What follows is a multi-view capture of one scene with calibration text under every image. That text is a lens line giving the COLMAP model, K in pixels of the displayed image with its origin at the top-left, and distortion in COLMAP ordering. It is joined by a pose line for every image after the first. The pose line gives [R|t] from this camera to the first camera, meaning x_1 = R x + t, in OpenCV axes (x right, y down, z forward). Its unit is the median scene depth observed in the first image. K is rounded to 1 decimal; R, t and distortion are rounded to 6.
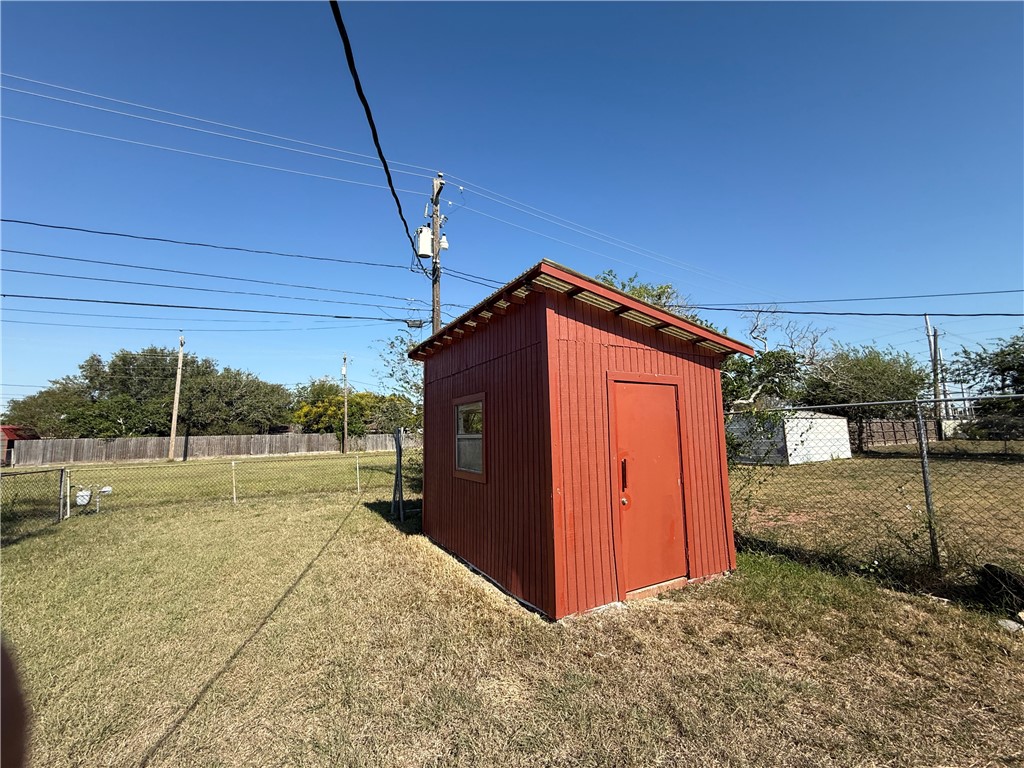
lens RADIAL K [[410.2, 0, 513.3], [0, 410.2, 384.5], [0, 0, 1]] dist [0.002506, 0.000092]
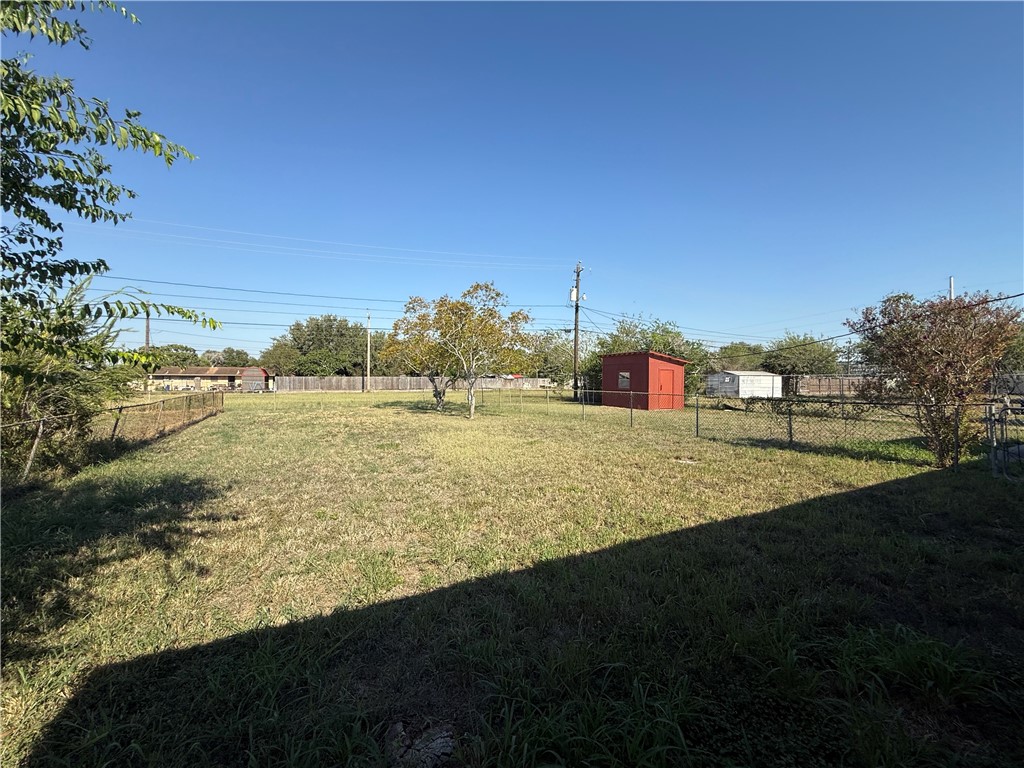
lens RADIAL K [[410.2, 0, 503.7], [0, 410.2, 382.1], [0, 0, 1]] dist [0.002506, 0.000092]
pose [[0.995606, 0.023562, -0.090624, -0.137545], [-0.012023, 0.991980, 0.125825, -0.053592], [0.092862, -0.124183, 0.987904, -0.475798]]
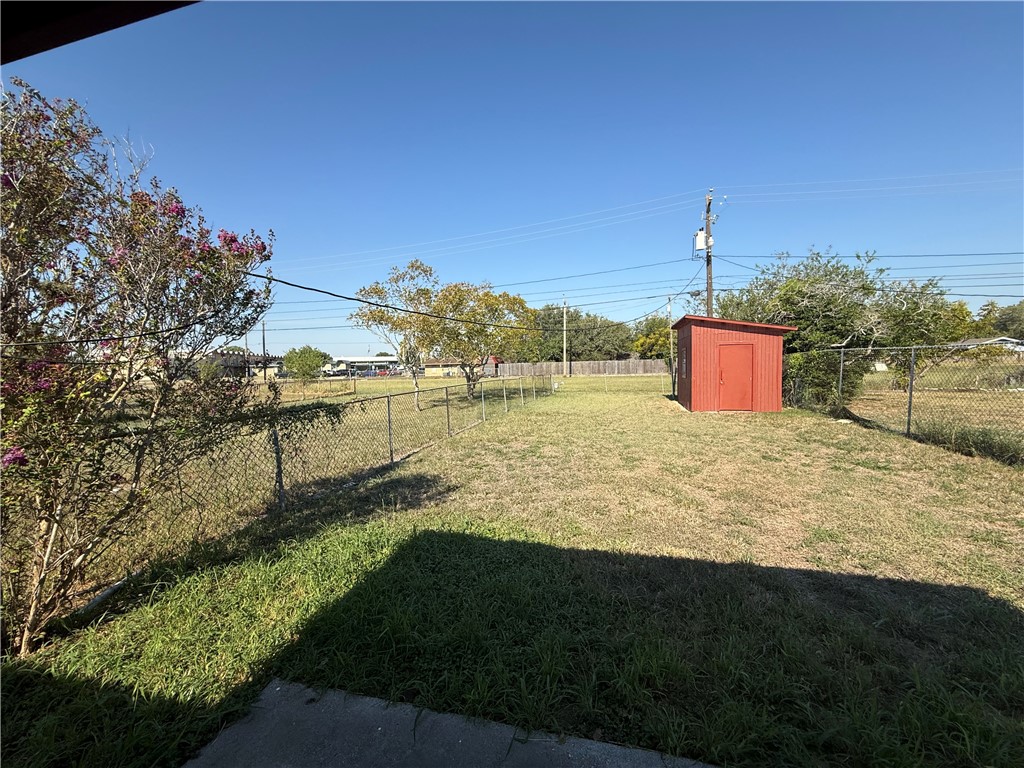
lens RADIAL K [[410.2, 0, 506.9], [0, 410.2, 383.5], [0, 0, 1]] dist [0.002506, 0.000092]
pose [[0.702289, 0.037352, -0.710912, 0.147890], [0.090443, 0.985849, 0.141144, -0.034111], [0.706124, -0.163420, 0.688972, -0.258520]]
